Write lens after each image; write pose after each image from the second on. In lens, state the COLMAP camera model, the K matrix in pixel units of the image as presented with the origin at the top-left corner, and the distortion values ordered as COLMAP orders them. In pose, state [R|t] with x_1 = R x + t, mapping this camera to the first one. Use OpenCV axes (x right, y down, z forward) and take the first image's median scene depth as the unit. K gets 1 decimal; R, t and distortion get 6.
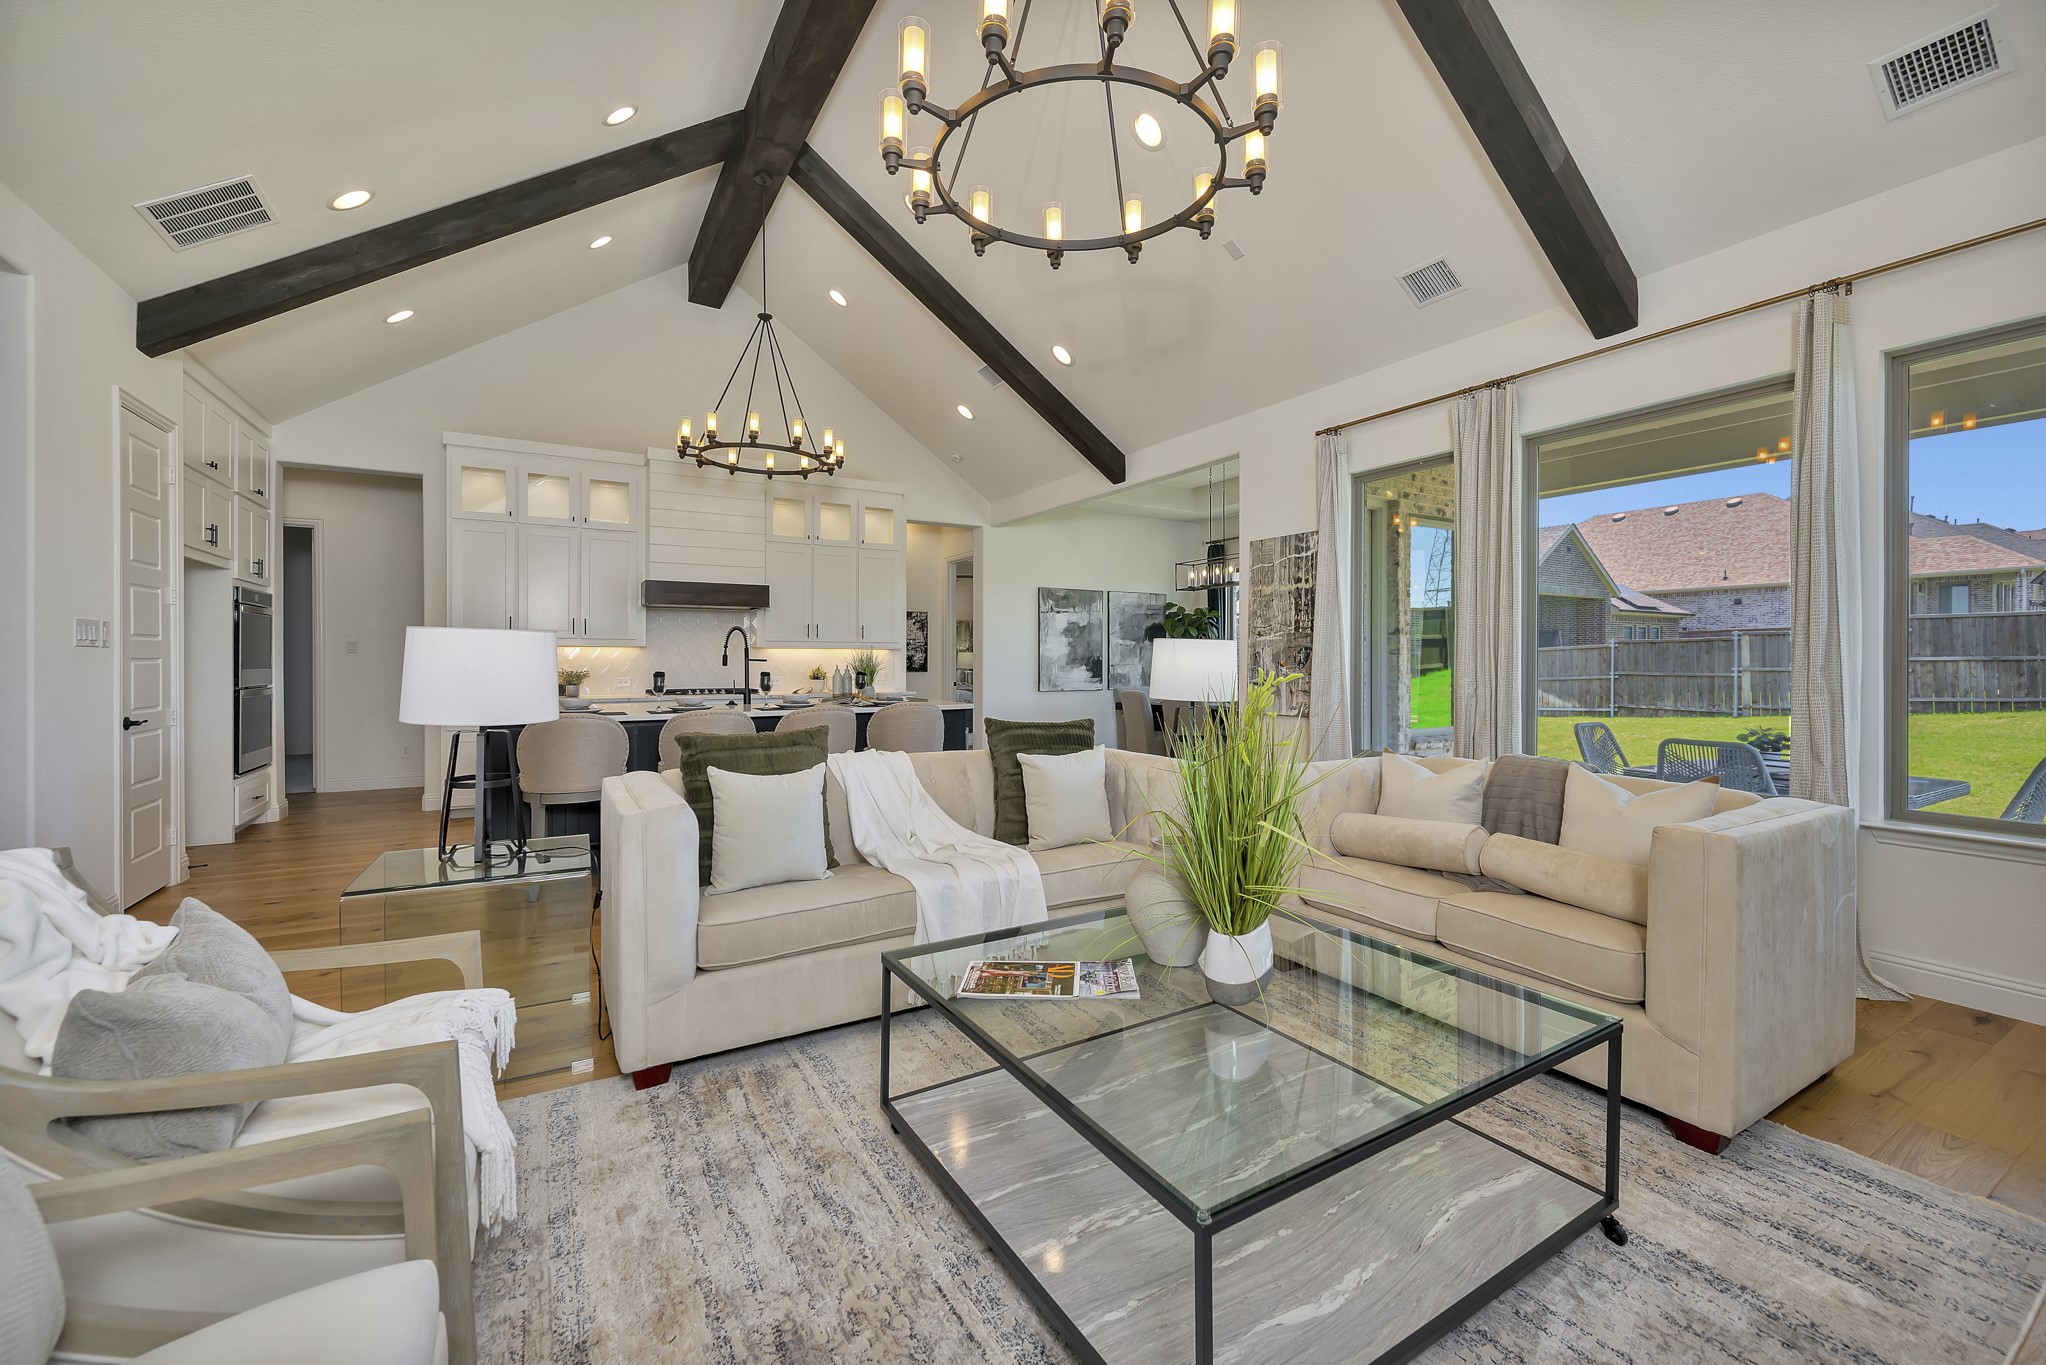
lens RADIAL K [[820.0, 0, 1025.5], [0, 820.0, 665.8], [0, 0, 1]] dist [-0.001882, -0.000285]
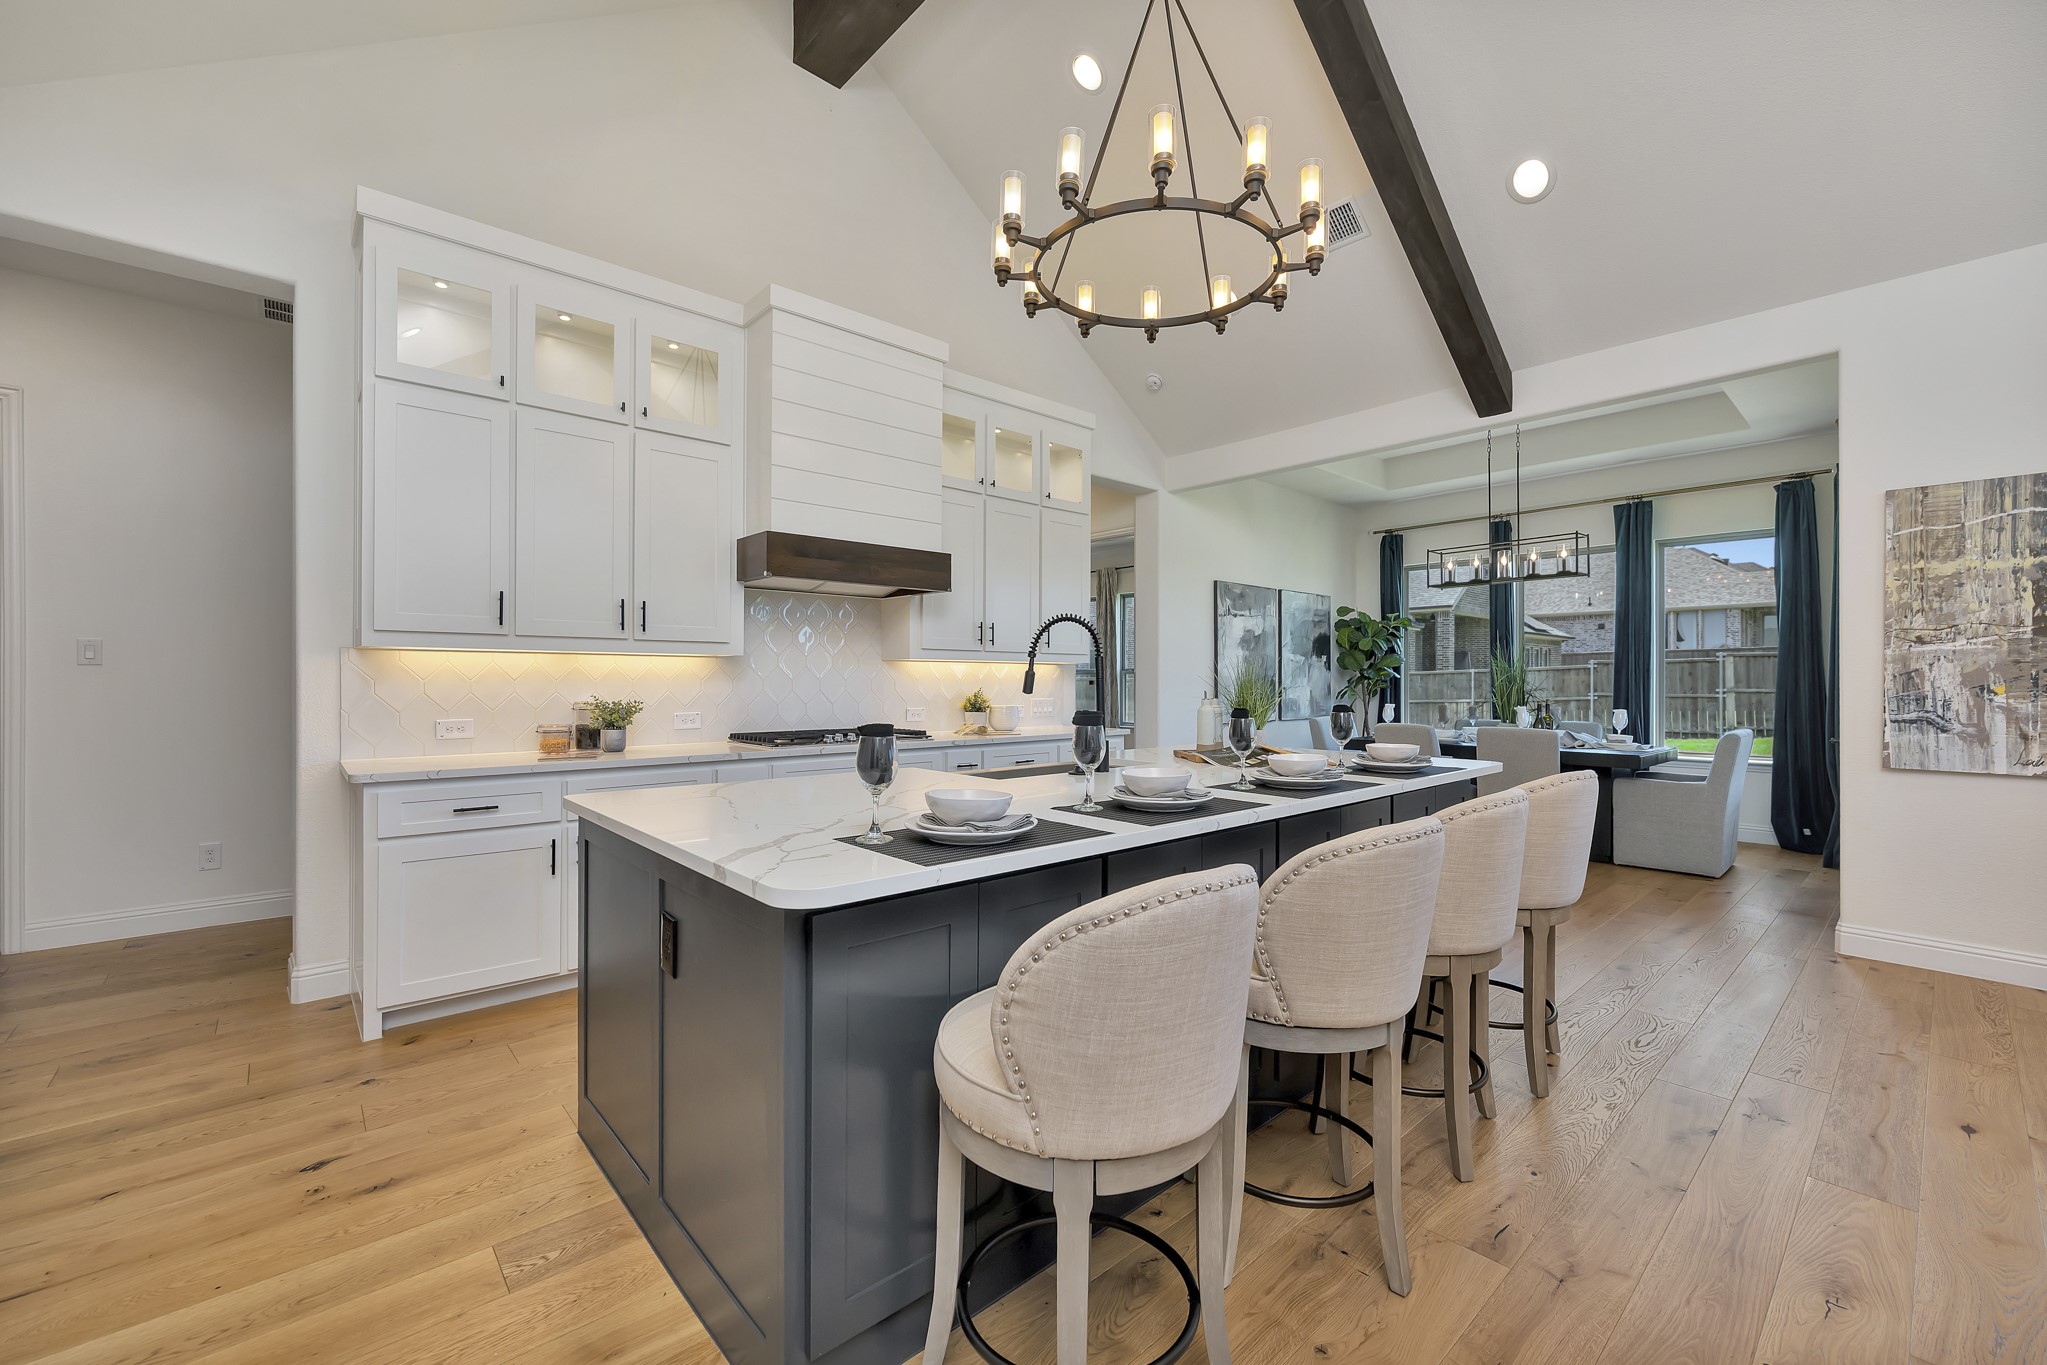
lens RADIAL K [[827.0, 0, 1023.5], [0, 827.0, 682.5], [0, 0, 1]] dist [-0.001544, -0.000298]
pose [[0.980134, 0.001037, 0.198335, -0.291694], [-0.000414, 0.999995, -0.003180, -0.003118], [-0.198337, 0.003034, 0.980129, 0.313970]]
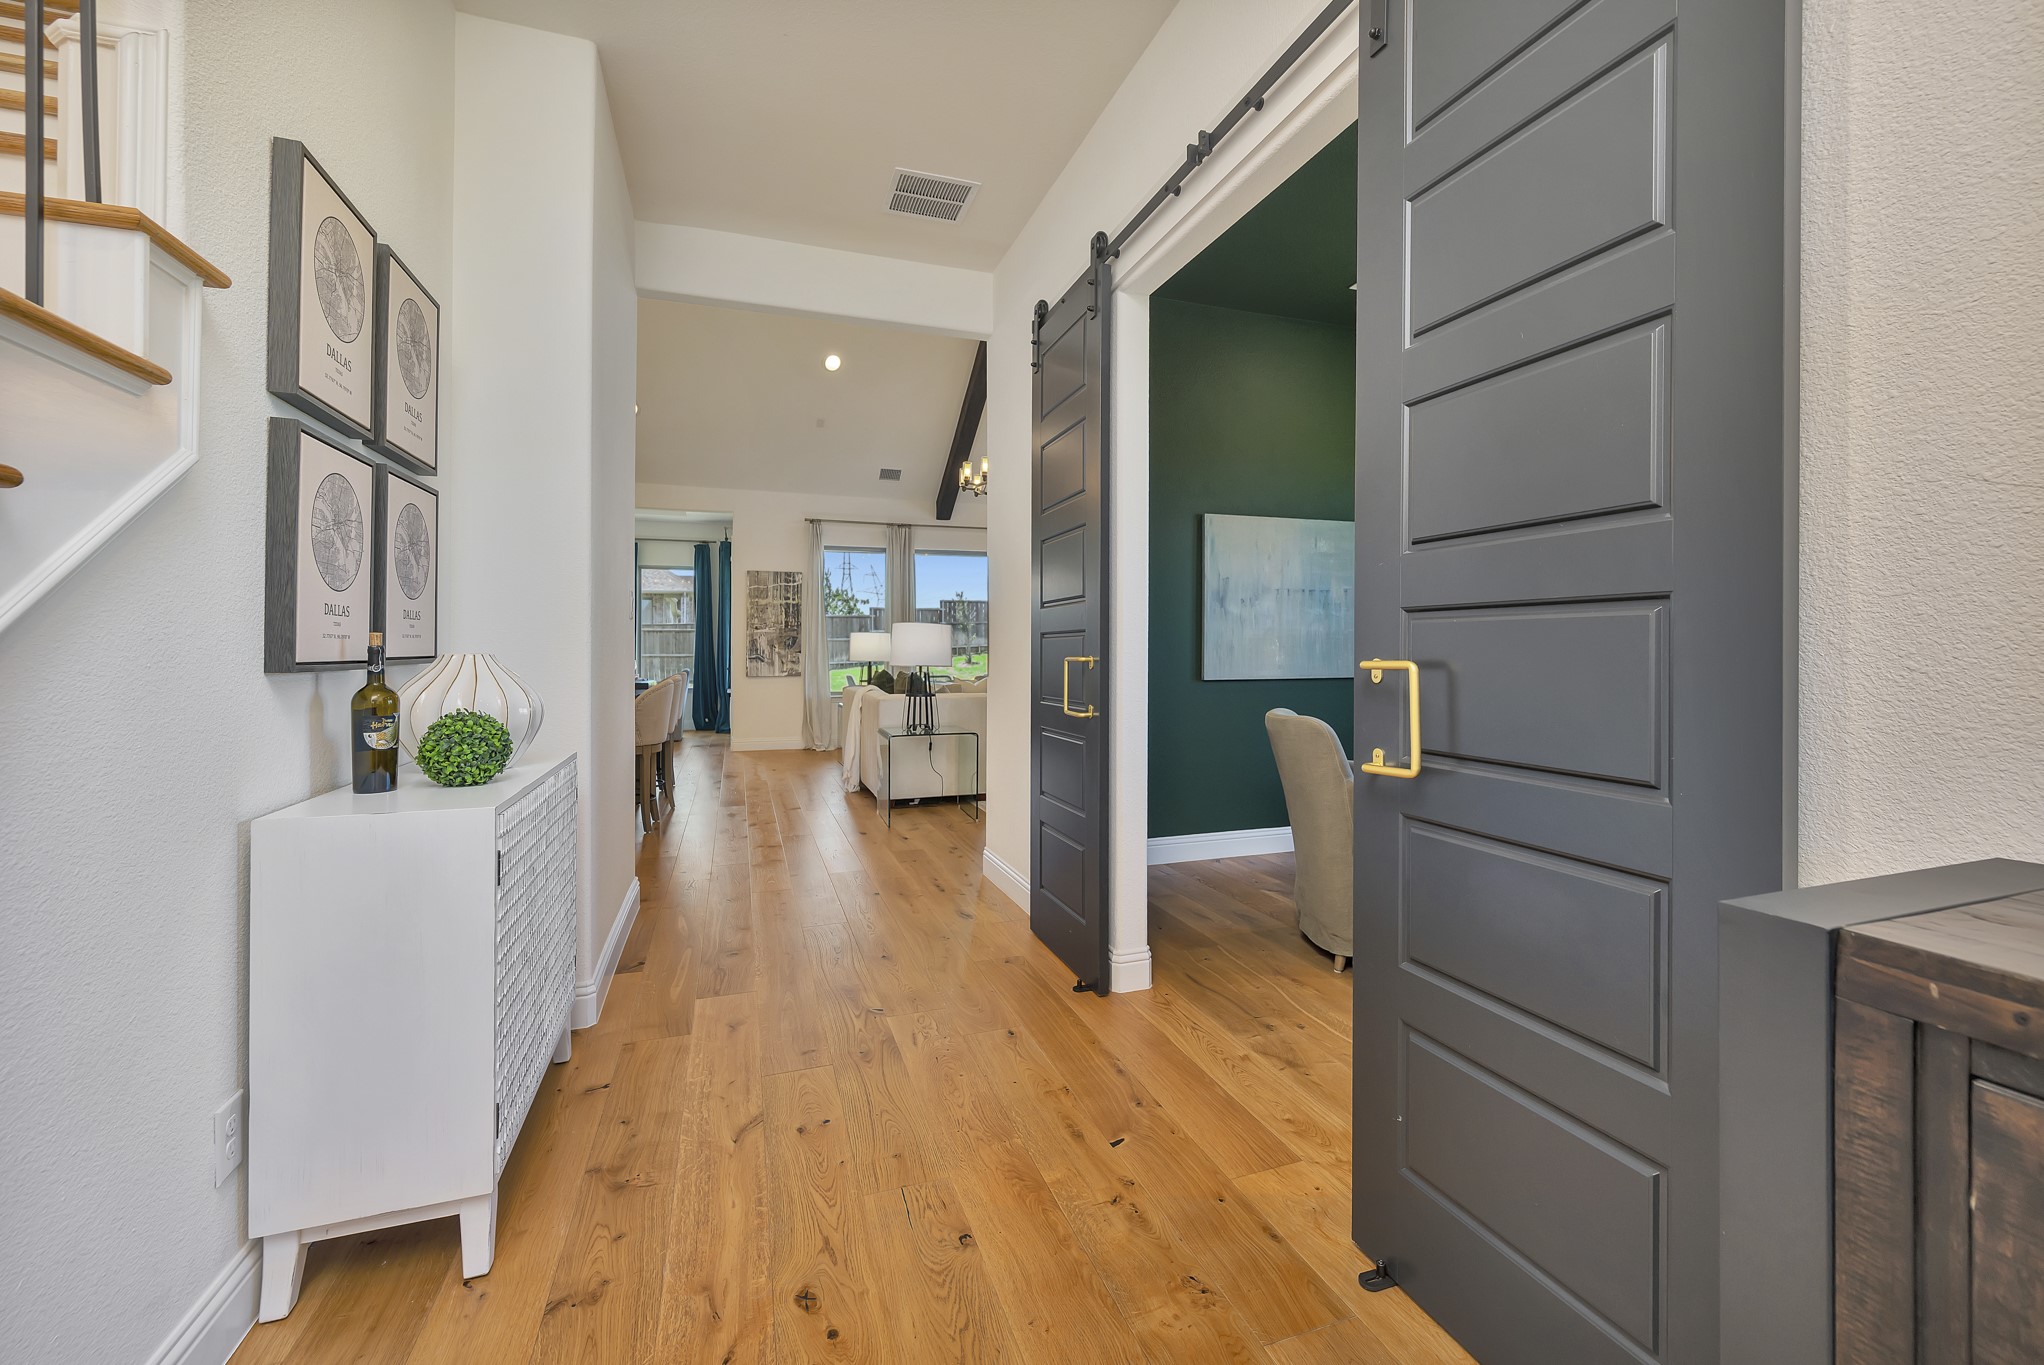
lens RADIAL K [[858.8, 0, 1051.4], [0, 858.8, 640.9], [0, 0, 1]] dist [-0.002554, -0.000621]
pose [[0.175666, 0.011873, 0.984378, -0.771658], [0.005549, 0.999899, -0.013051, 0.007443], [-0.984434, 0.007755, 0.175582, 0.069802]]
